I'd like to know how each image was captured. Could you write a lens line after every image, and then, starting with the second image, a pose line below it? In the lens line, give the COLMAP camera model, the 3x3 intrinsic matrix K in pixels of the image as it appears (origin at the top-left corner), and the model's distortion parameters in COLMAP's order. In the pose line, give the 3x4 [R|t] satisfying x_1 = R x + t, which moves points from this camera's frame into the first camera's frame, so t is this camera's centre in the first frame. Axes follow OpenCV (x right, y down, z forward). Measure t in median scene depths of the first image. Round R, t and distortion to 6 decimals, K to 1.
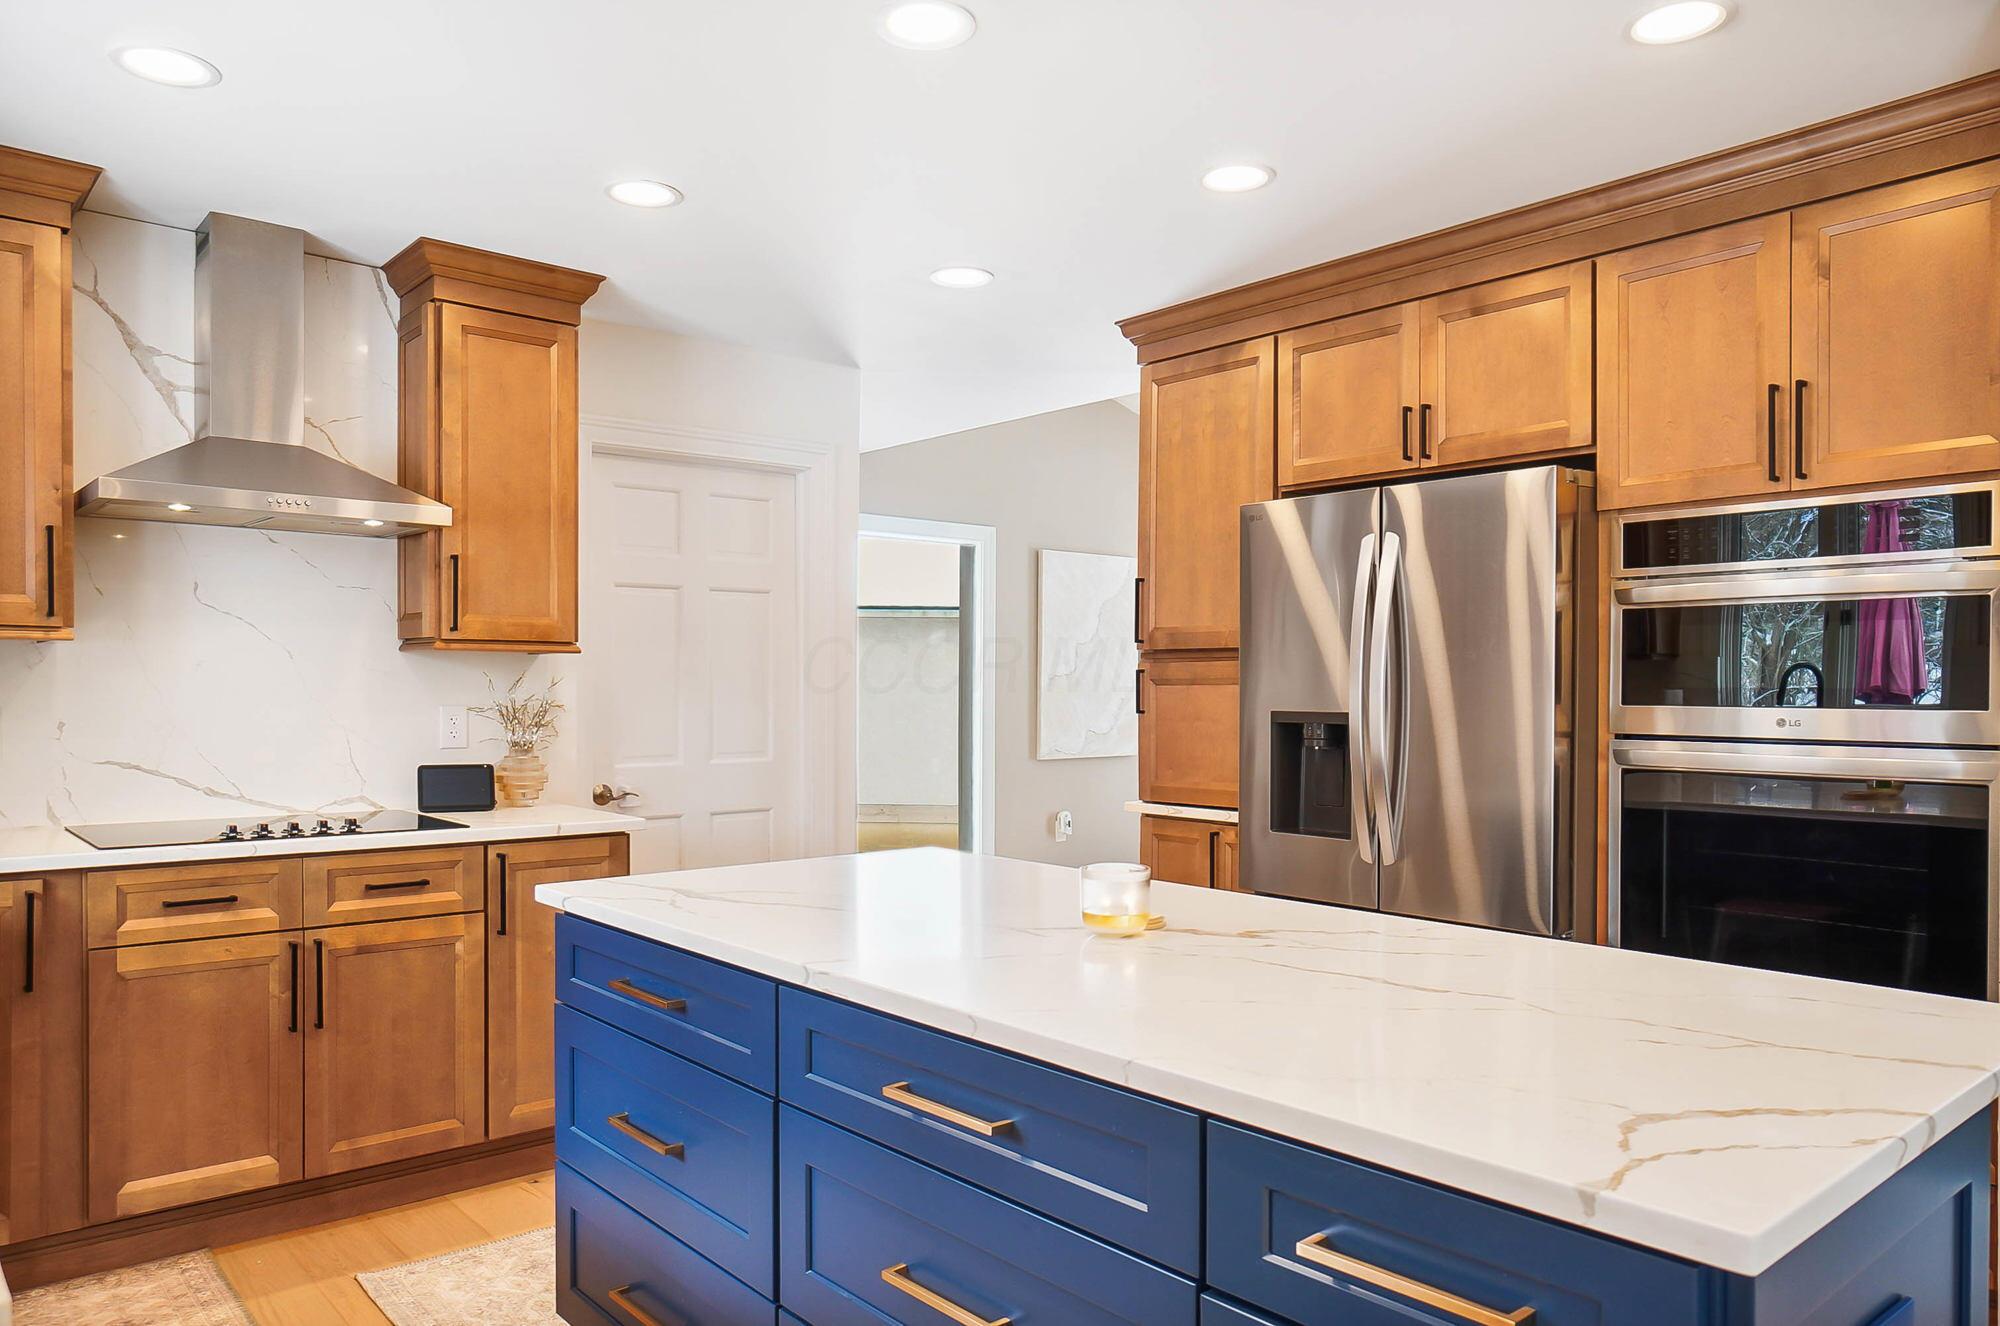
lens RADIAL K [[1341.4, 0, 952.5], [0, 1341.4, 695.8], [0, 0, 1]] dist [-0.000414, 0.000297]
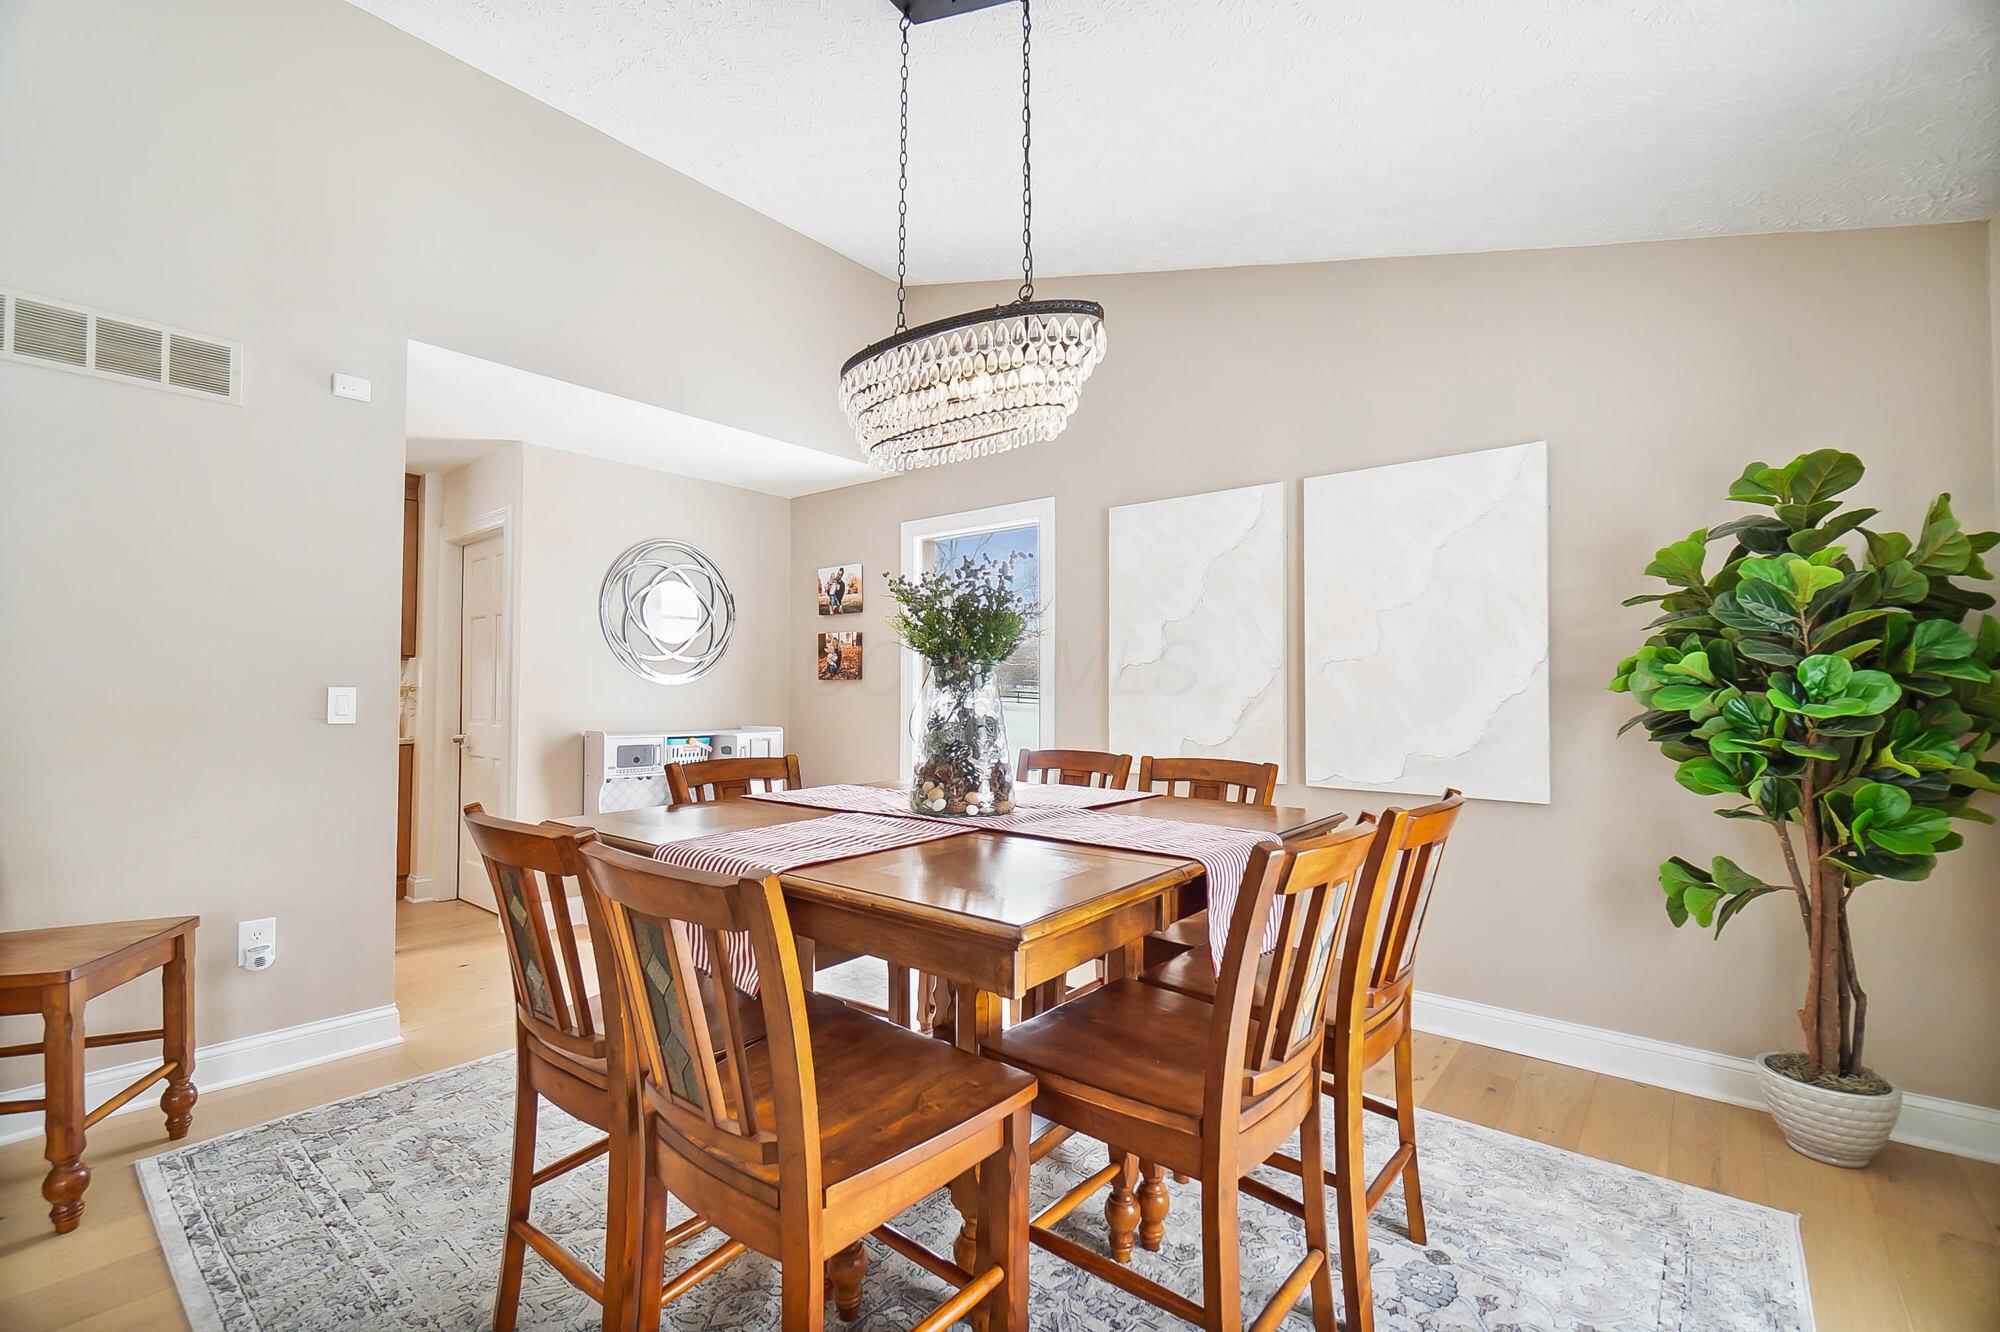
lens RADIAL K [[860.0, 0, 993.9], [0, 860.0, 670.4], [0, 0, 1]] dist [-0.000953, -0.000225]
pose [[0.182853, -0.023398, -0.982862, 1.157029], [-0.015146, 0.999531, -0.026613, 0.003535], [0.983024, 0.019753, 0.182413, 1.756376]]
